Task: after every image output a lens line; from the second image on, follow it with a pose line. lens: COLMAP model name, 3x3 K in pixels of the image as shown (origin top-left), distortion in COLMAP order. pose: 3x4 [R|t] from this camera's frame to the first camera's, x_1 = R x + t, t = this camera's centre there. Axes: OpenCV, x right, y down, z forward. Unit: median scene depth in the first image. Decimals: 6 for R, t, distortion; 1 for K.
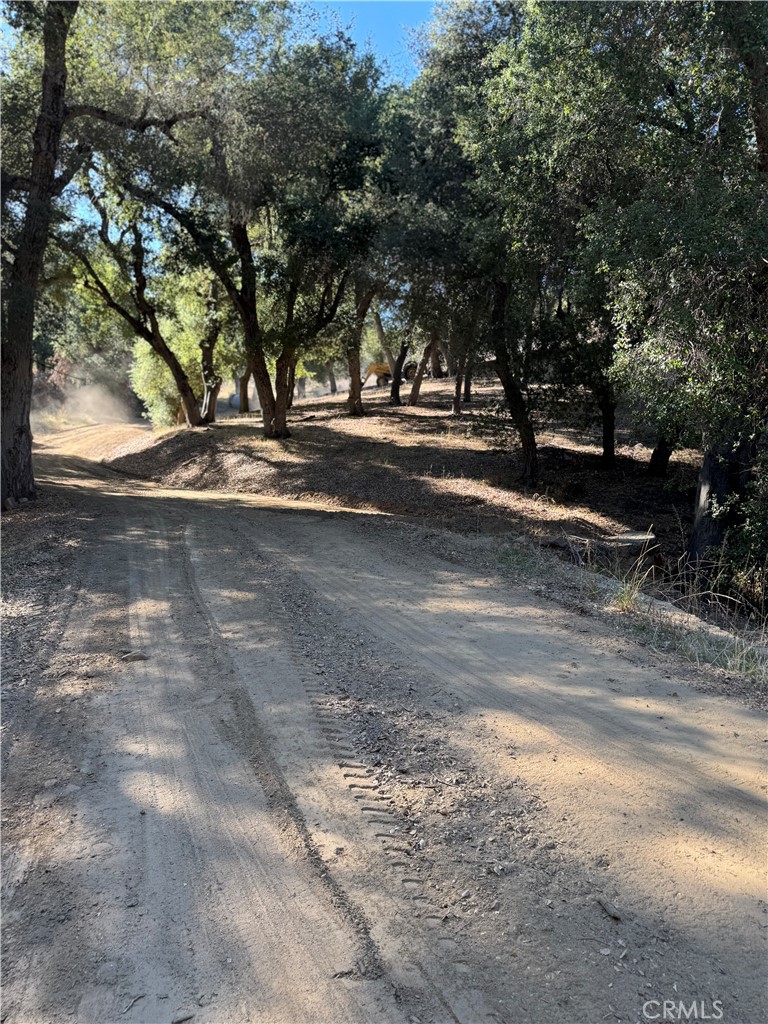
lens RADIAL K [[719.3, 0, 381.0], [0, 719.3, 515.5], [0, 0, 1]] dist [-0.000907, -0.000616]
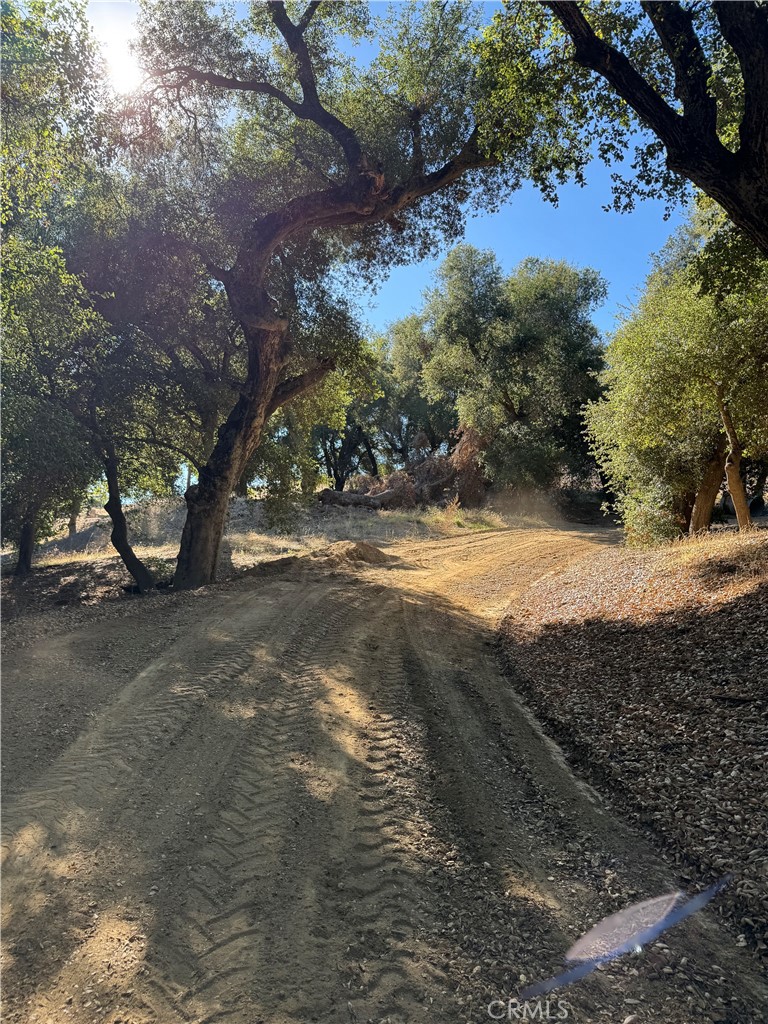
lens RADIAL K [[719.3, 0, 382.0], [0, 719.3, 513.1], [0, 0, 1]] dist [-0.000907, -0.000616]
pose [[0.850602, 0.032343, -0.524814, -0.180632], [-0.119308, 0.983945, -0.132732, -0.050878], [0.512095, 0.175517, 0.840805, 0.468257]]
